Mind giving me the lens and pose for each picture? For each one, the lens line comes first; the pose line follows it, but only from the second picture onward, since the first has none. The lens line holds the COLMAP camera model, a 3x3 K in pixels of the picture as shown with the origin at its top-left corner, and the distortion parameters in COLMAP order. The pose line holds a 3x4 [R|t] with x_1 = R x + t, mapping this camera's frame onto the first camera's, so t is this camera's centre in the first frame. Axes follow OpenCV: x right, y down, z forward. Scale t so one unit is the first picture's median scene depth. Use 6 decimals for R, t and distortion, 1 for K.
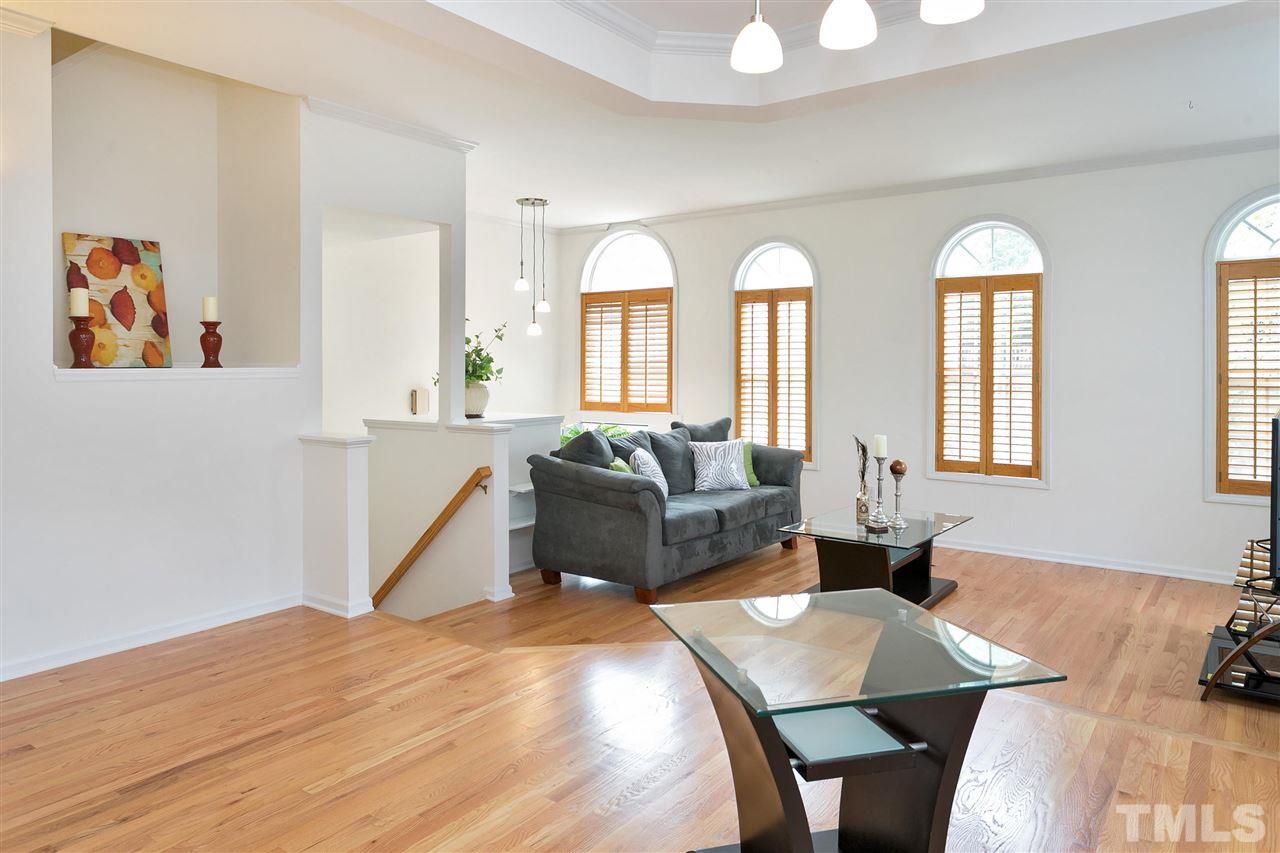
lens RADIAL K [[822.7, 0, 619.4], [0, 822.7, 368.8], [0, 0, 1]] dist [0.003114, 0.006876]
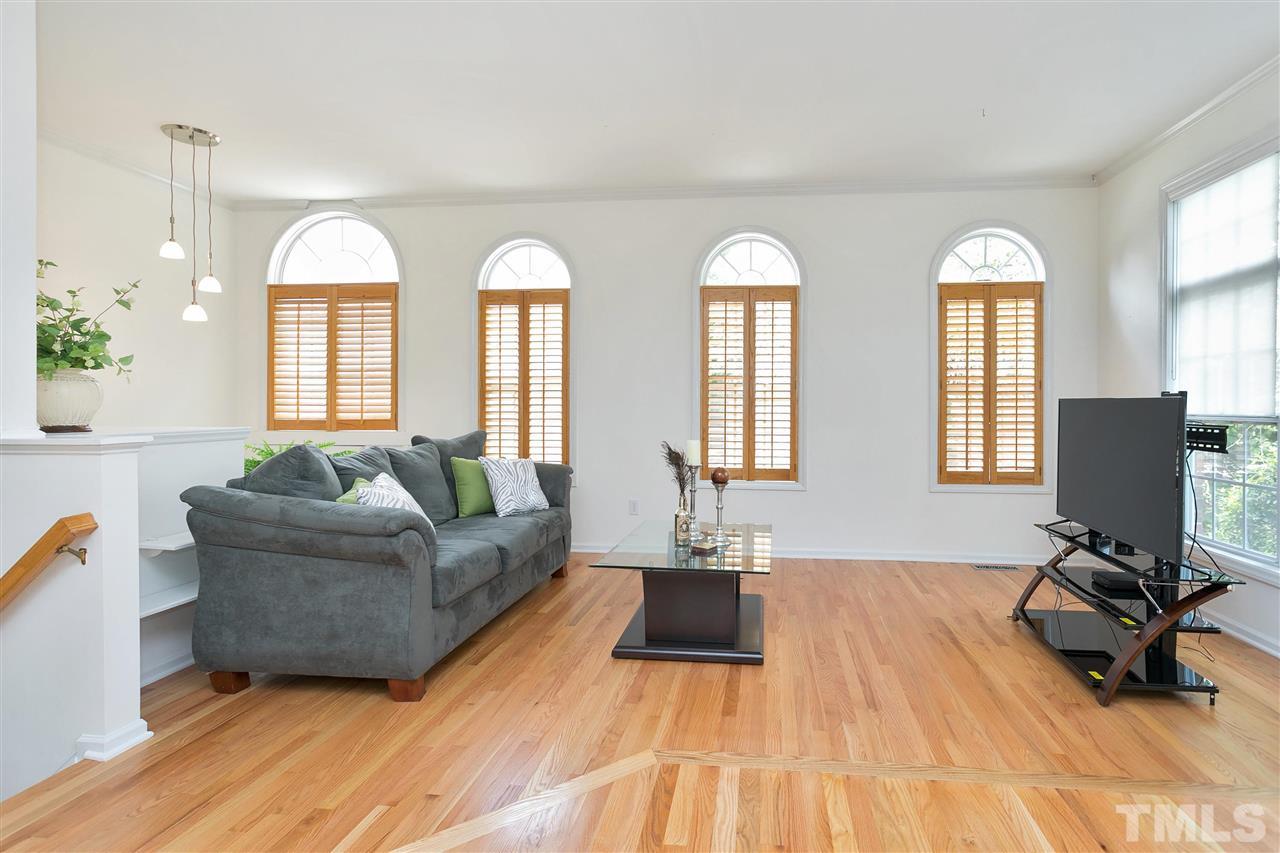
lens RADIAL K [[650.5, 0, 695.5], [0, 650.5, 416.5], [0, 0, 1]] dist [-0.003657, 0.002076]
pose [[0.851136, -0.003837, 0.524932, -0.036863], [-0.003822, 0.999901, 0.013506, 0.040247], [-0.524932, -0.013502, 0.851037, 0.361435]]
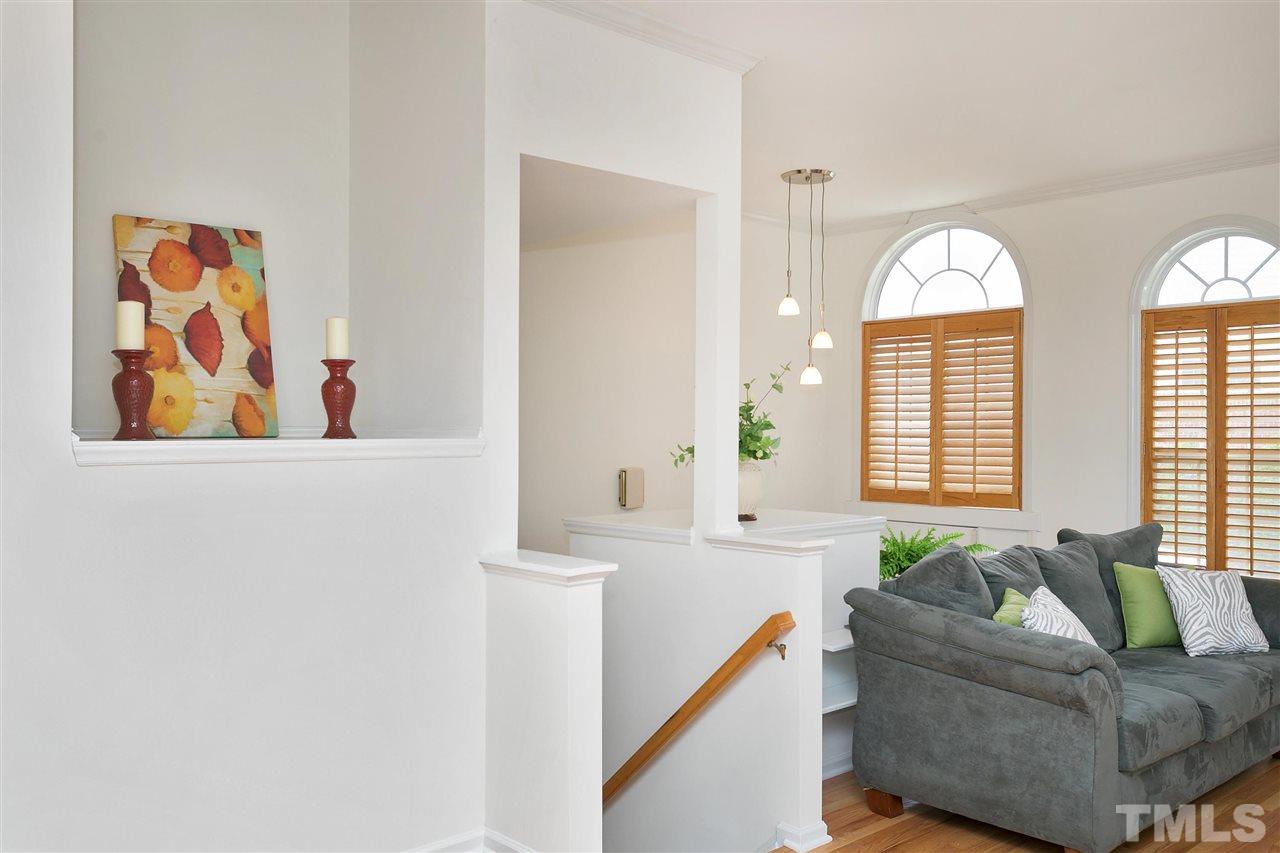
lens RADIAL K [[1039.5, 0, 627.1], [0, 1039.5, 428.7], [0, 0, 1]] dist [-0.007530, 0.016231]
pose [[0.982483, 0.003318, -0.186322, -0.115006], [-0.003988, 0.999987, -0.003219, -0.004789], [0.186309, 0.003906, 0.982483, 0.229534]]
